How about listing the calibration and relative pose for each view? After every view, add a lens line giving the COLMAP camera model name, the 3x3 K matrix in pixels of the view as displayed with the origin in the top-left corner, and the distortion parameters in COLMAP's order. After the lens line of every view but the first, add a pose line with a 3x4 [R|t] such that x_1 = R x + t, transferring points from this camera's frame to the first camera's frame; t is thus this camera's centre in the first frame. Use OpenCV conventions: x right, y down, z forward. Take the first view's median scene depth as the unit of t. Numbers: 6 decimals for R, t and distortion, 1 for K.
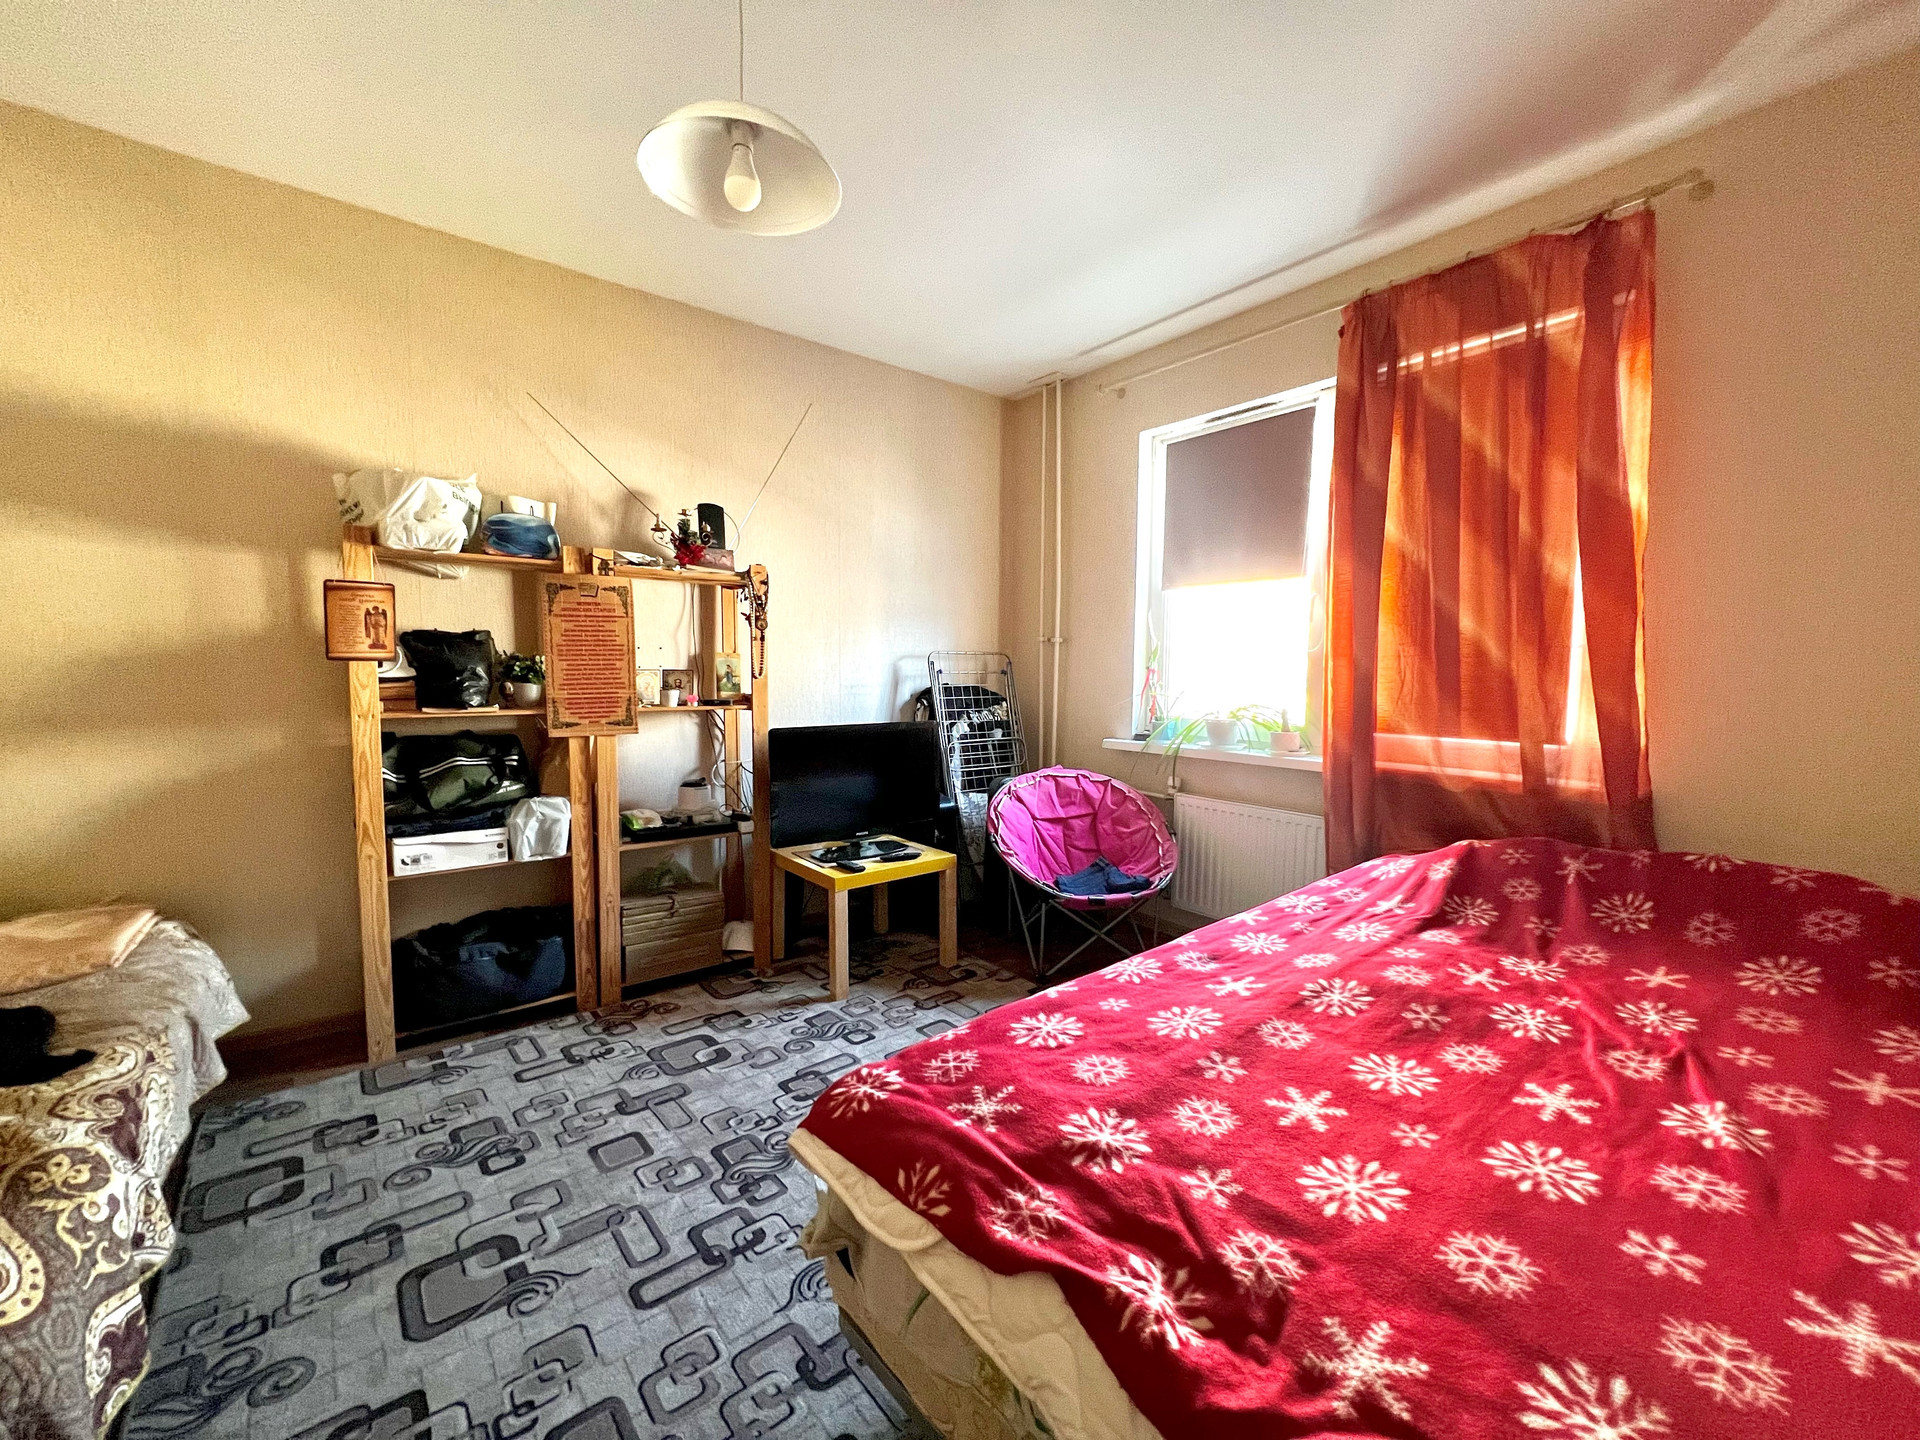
lens RADIAL K [[768.8, 0, 962.2], [0, 768.8, 724.1], [0, 0, 1]] dist [-0.001148, 0.000502]
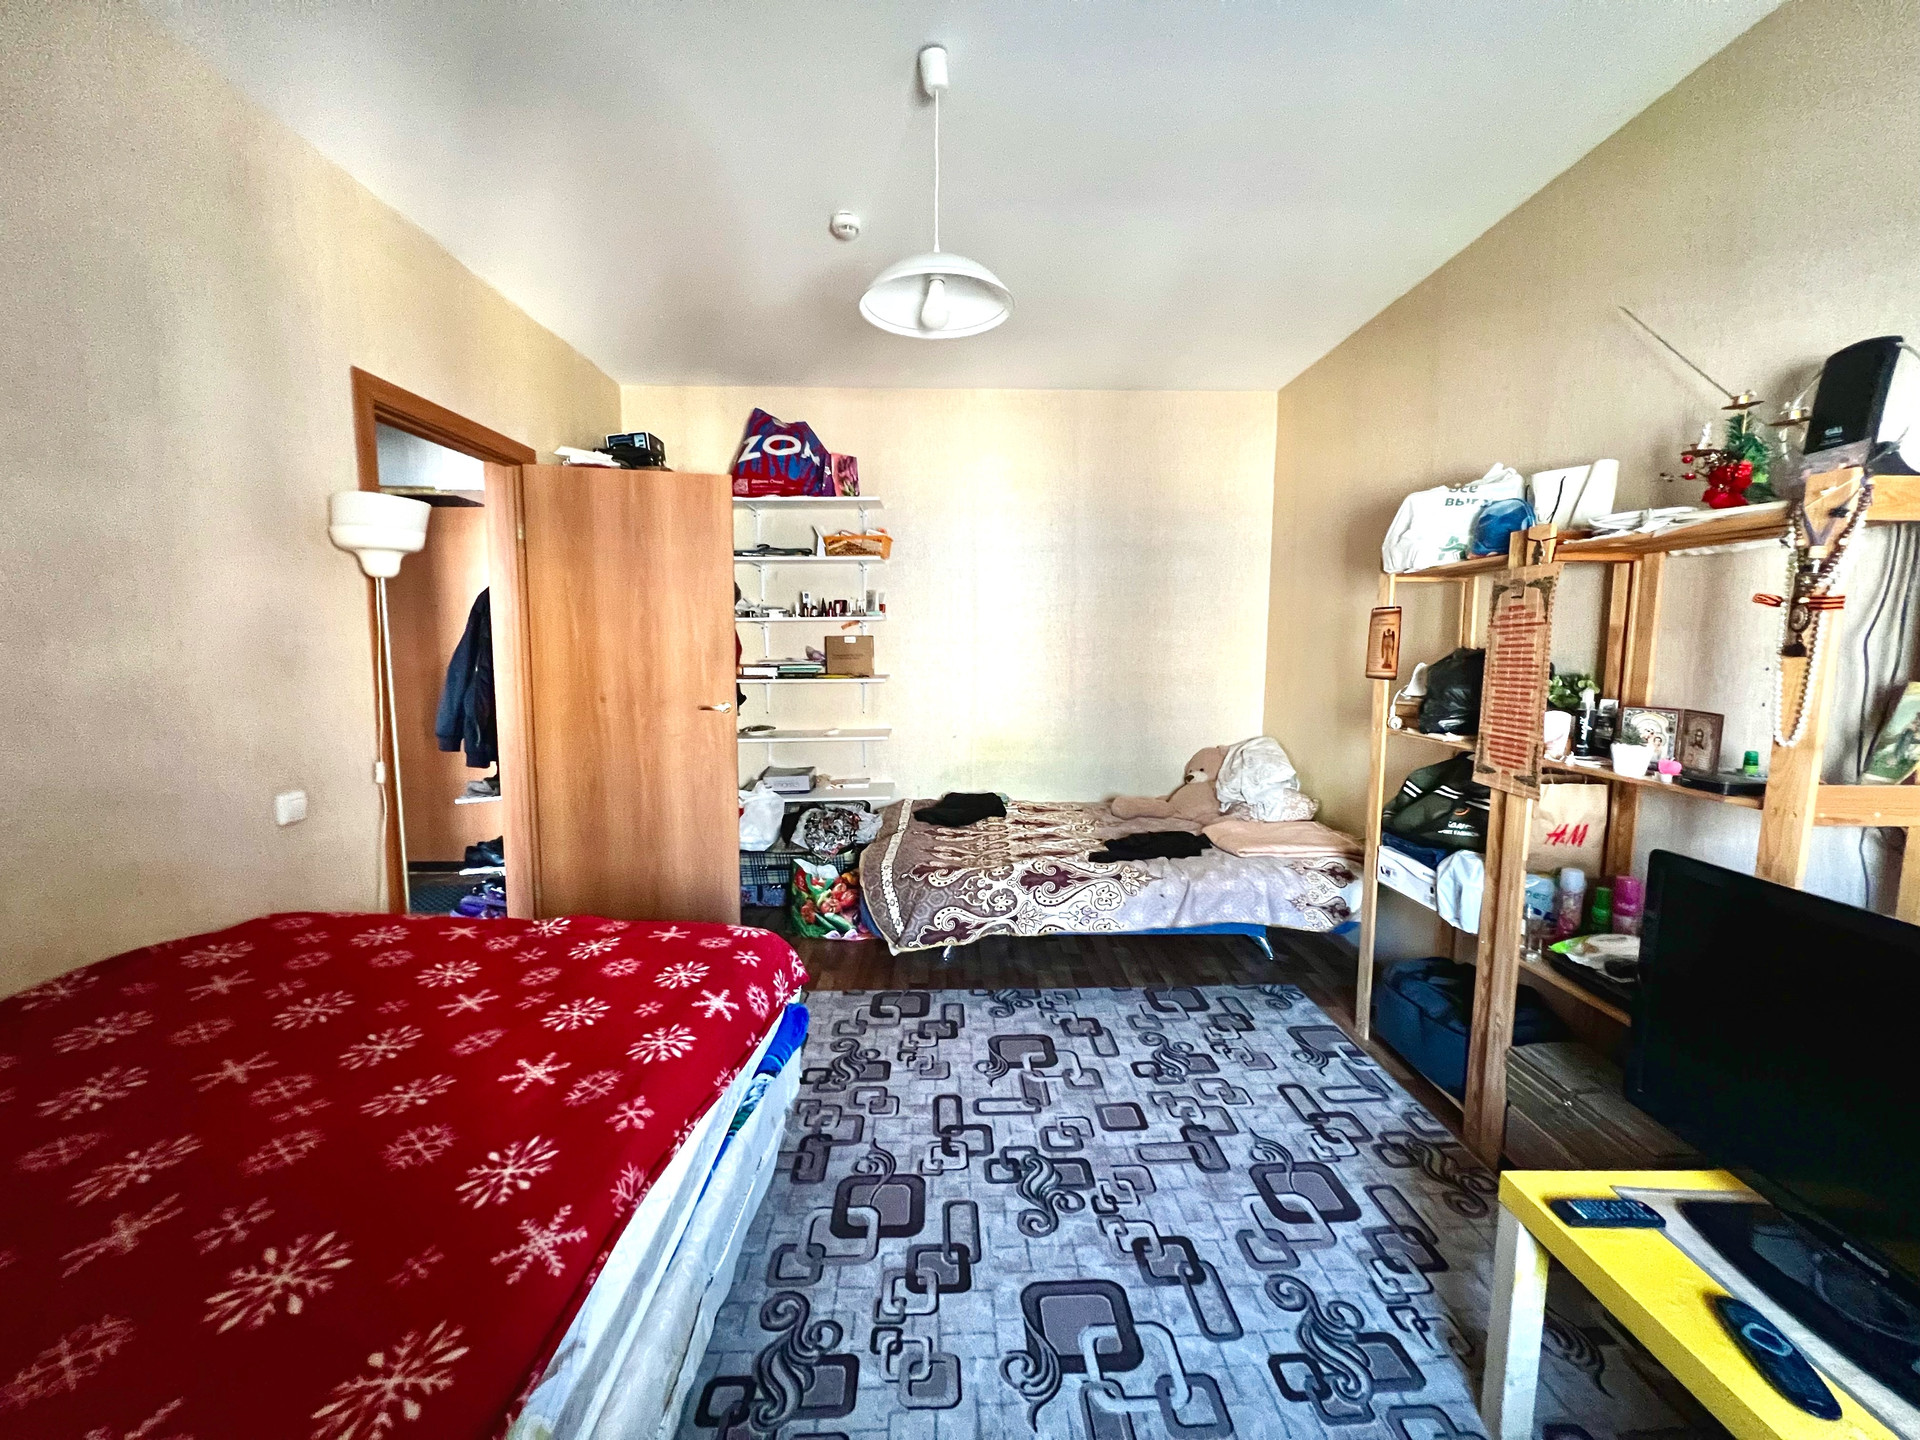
lens RADIAL K [[768.8, 0, 960.5], [0, 768.8, 726.2], [0, 0, 1]] dist [-0.001148, 0.000502]
pose [[-0.613944, 0.073778, -0.785894, 0.472072], [-0.067185, 0.987125, 0.145154, -0.137427], [0.786485, 0.141916, -0.601083, 1.217654]]
